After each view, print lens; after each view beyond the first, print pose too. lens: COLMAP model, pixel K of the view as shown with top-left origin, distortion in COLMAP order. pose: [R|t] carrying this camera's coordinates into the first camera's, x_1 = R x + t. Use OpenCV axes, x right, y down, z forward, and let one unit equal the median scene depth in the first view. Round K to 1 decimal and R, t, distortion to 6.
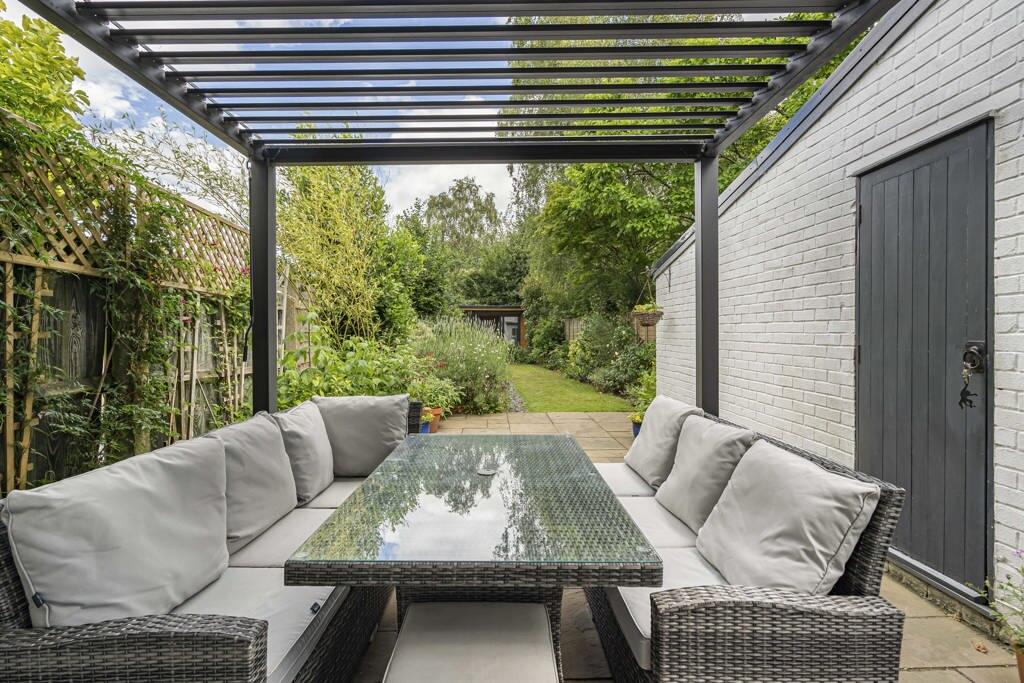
lens RADIAL K [[465.2, 0, 486.2], [0, 465.2, 336.8], [0, 0, 1]] dist [-0.000058, 0.000203]
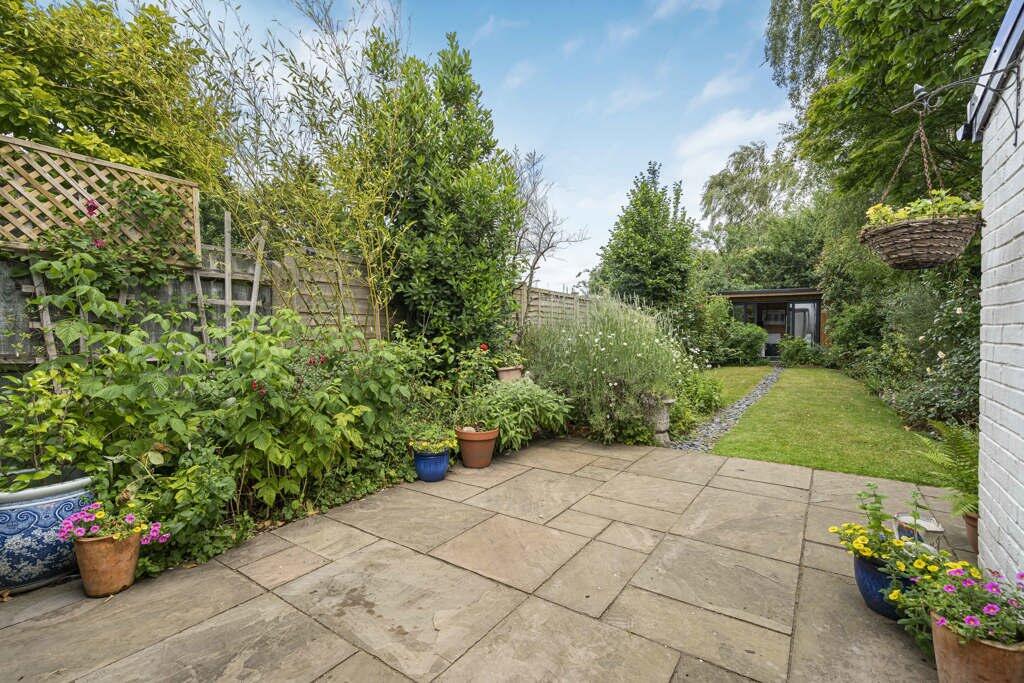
lens RADIAL K [[455.4, 0, 516.7], [0, 455.4, 334.2], [0, 0, 1]] dist [0.020104, 0.000096]
pose [[0.839064, 0.006212, -0.543997, 0.083253], [-0.005199, 0.999981, 0.003400, 0.007617], [0.544007, -0.000025, 0.839080, 0.165329]]
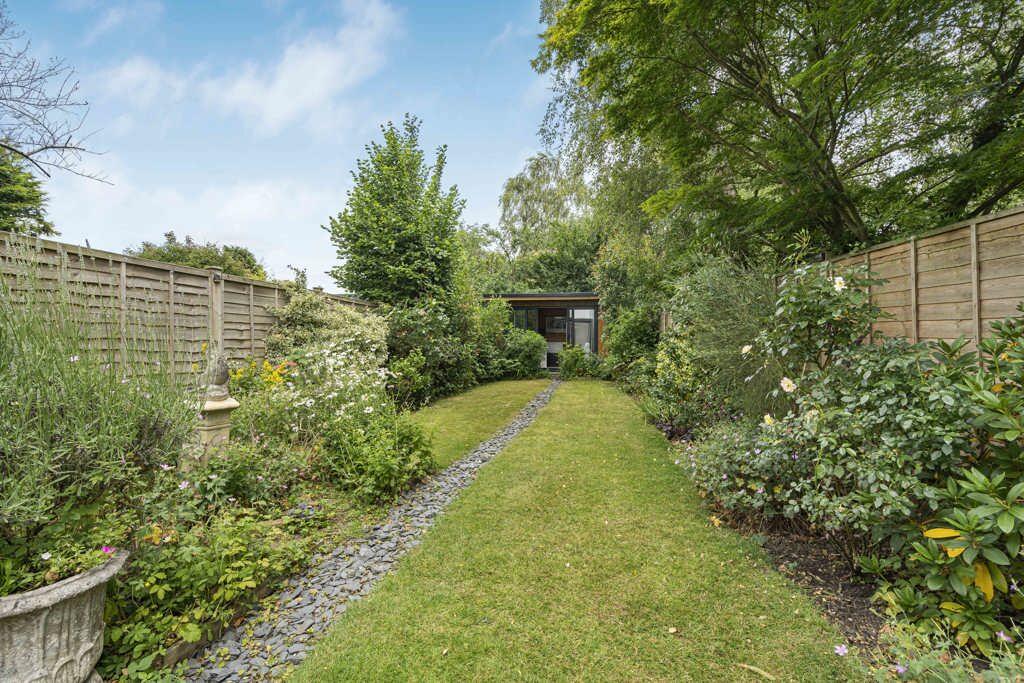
lens RADIAL K [[465.2, 0, 486.2], [0, 465.2, 336.8], [0, 0, 1]] dist [-0.000058, 0.000203]
pose [[0.972186, 0.004100, -0.234174, 0.093364], [-0.007010, 0.999908, -0.011596, 0.008062], [0.234105, 0.012915, 0.972126, 0.370814]]
